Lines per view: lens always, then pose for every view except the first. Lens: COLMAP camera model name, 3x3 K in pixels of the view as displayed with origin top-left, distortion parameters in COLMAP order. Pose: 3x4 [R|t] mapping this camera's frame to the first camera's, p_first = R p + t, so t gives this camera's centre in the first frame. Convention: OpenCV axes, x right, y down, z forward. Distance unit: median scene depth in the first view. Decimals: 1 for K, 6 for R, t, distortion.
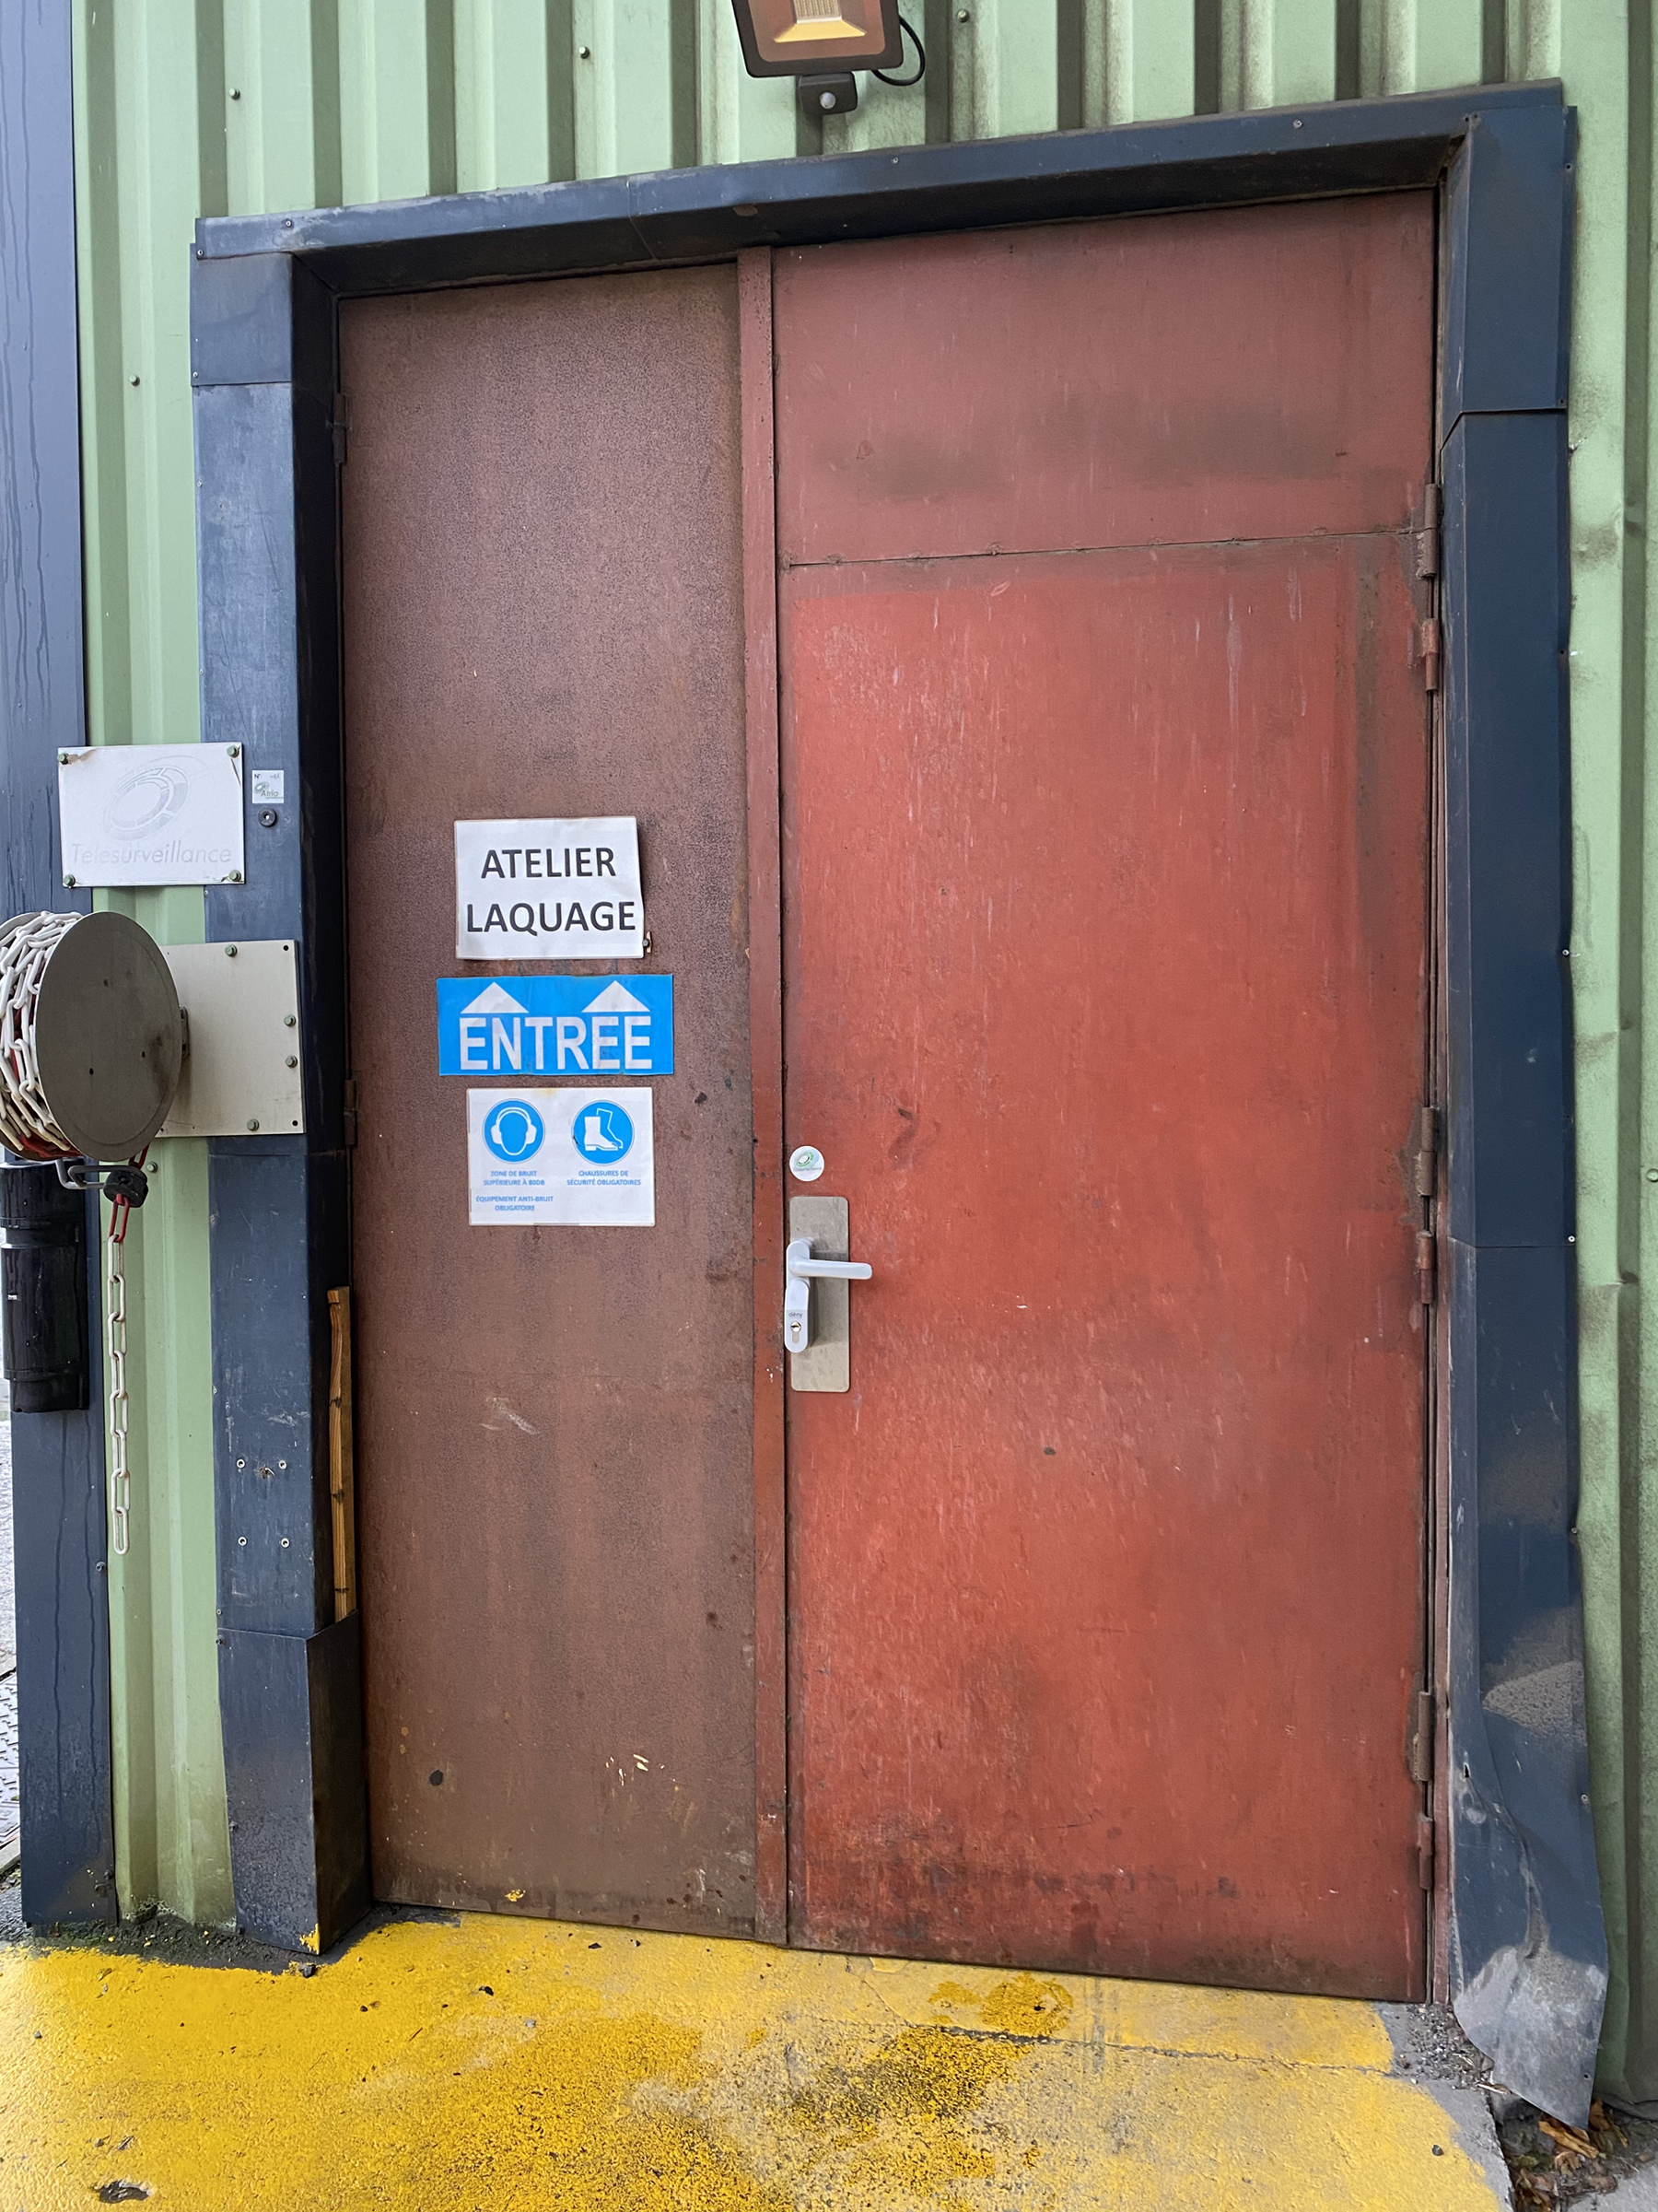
lens RADIAL K [[1665.2, 0, 828.8], [0, 1665.2, 1098.8], [0, 0, 1]] dist [-0.014229, -0.007650]
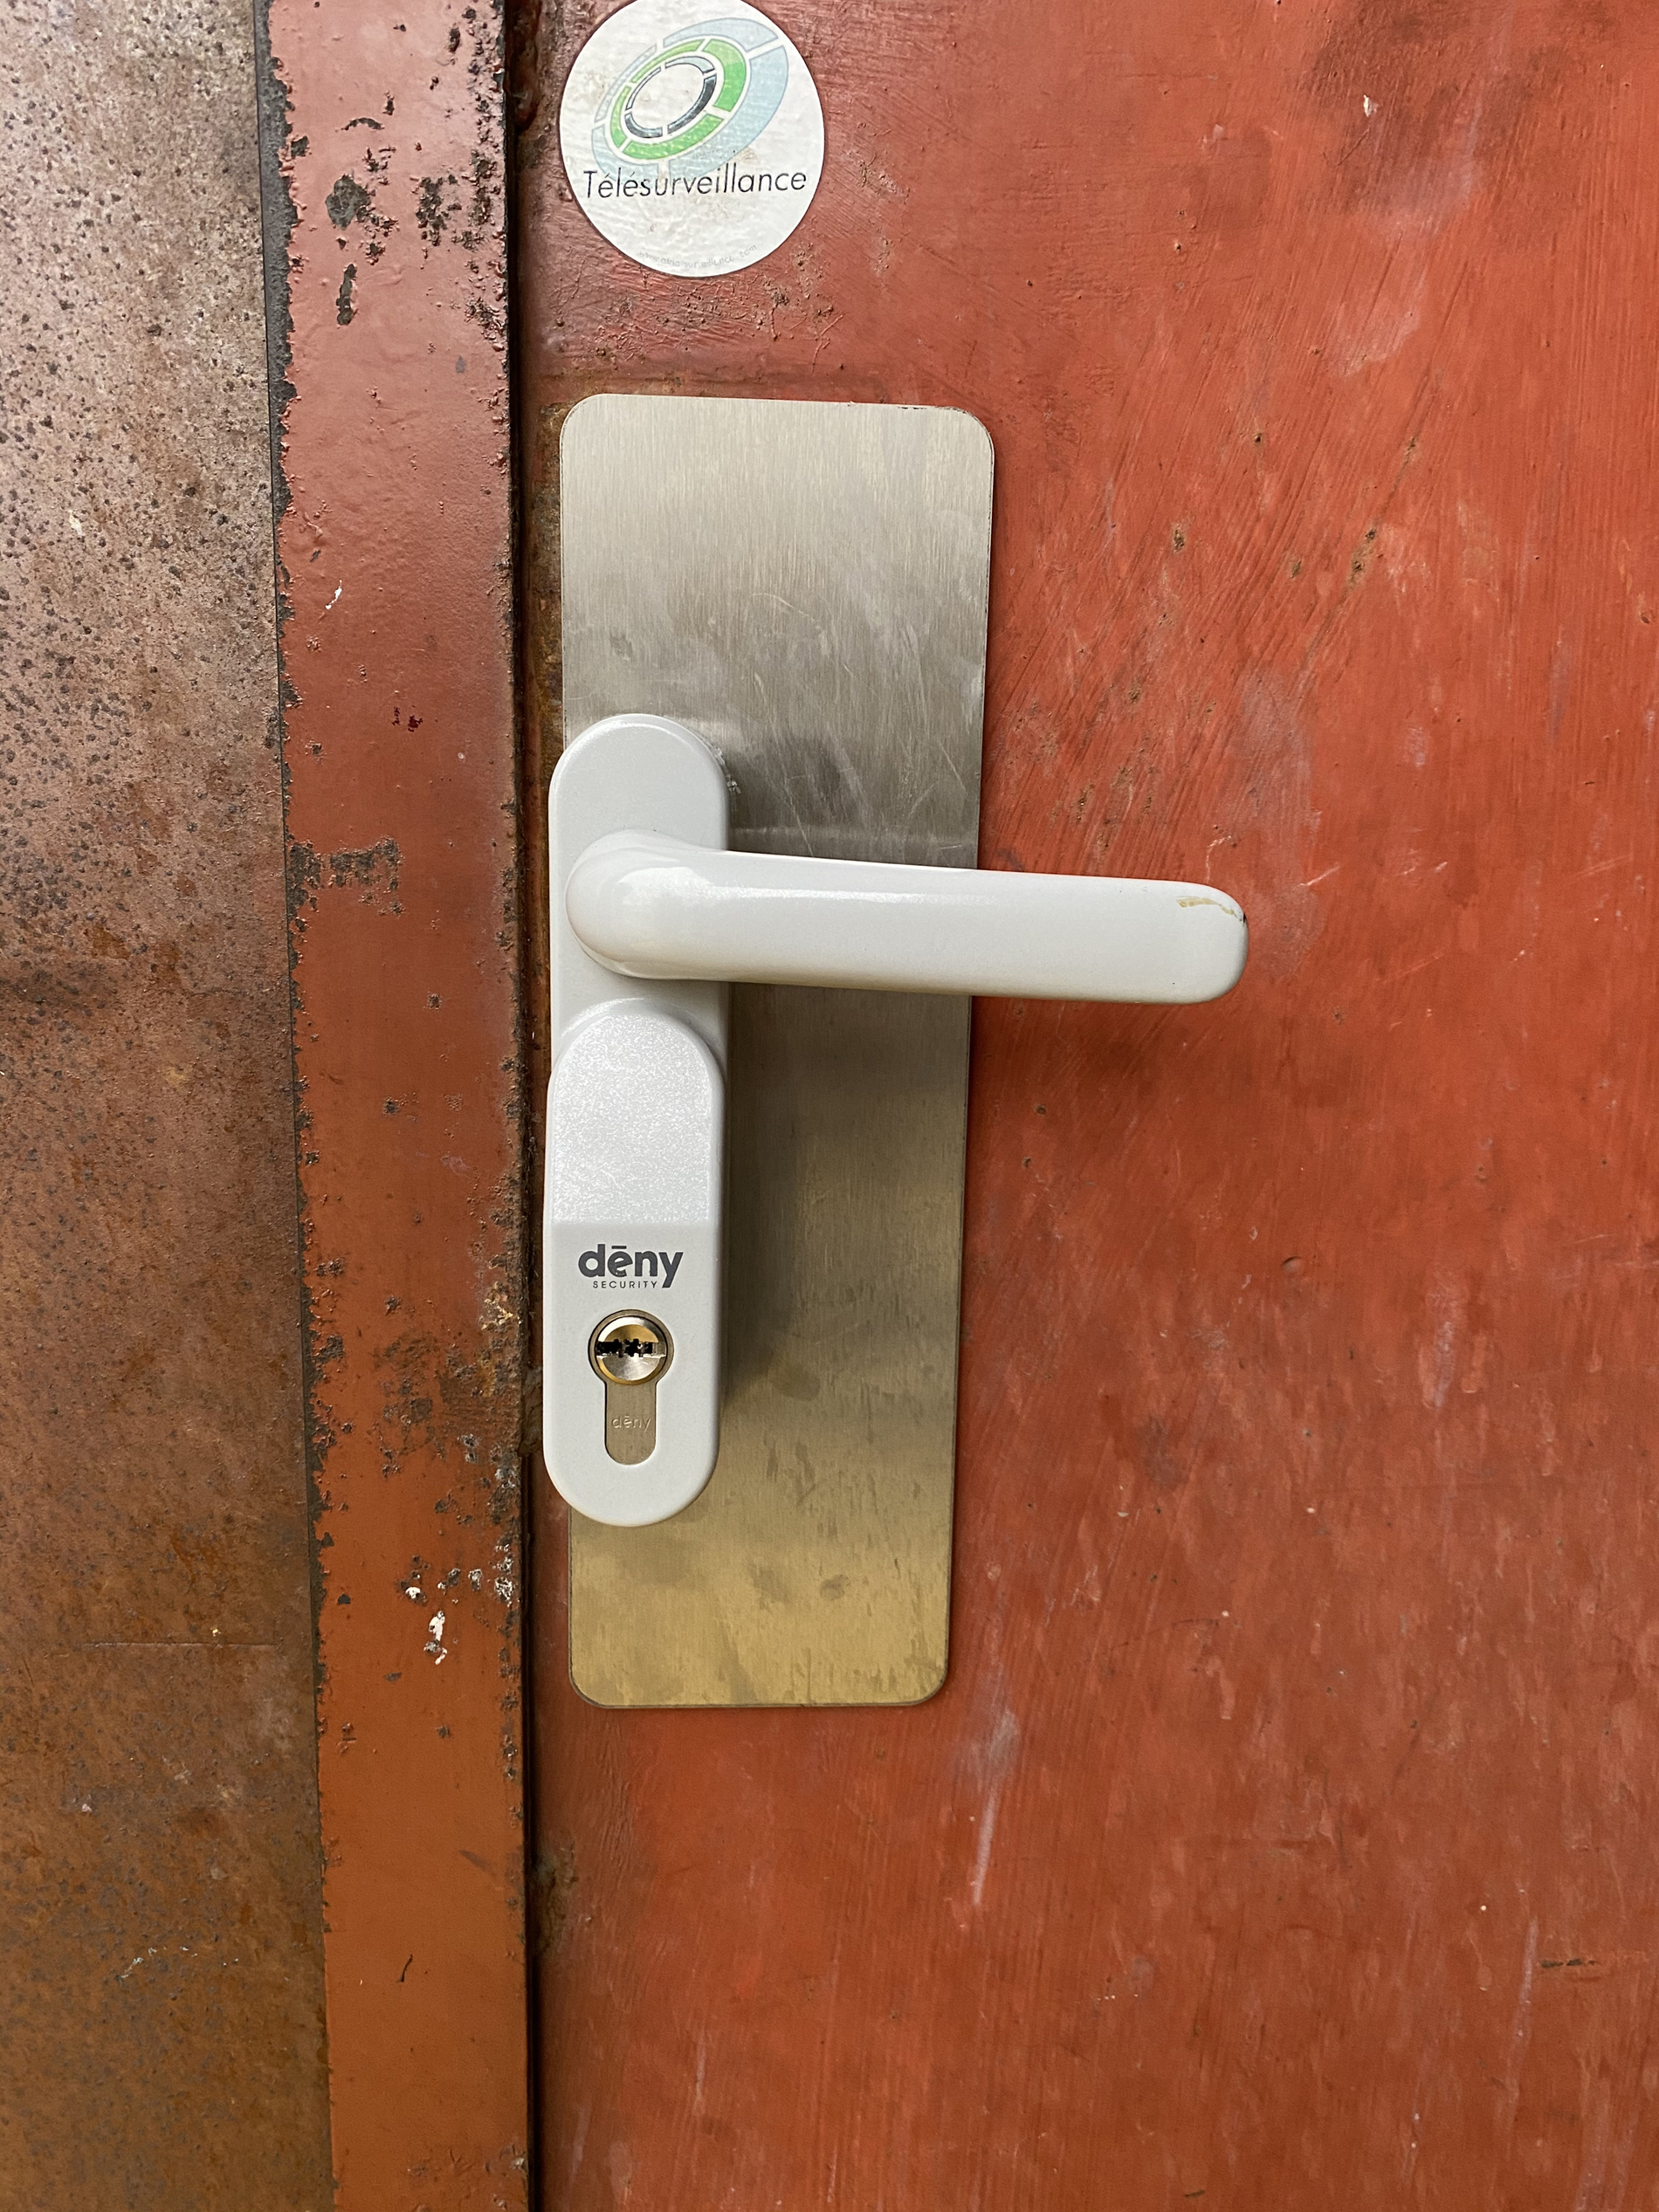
lens RADIAL K [[1665.6, 0, 840.8], [0, 1665.6, 1108.5], [0, 0, 1]] dist [-0.014229, -0.007650]
pose [[0.965125, -0.019297, 0.261076, -0.037952], [-0.025094, 0.985868, 0.165635, 0.094012], [-0.260583, -0.166410, 0.951002, 0.862703]]
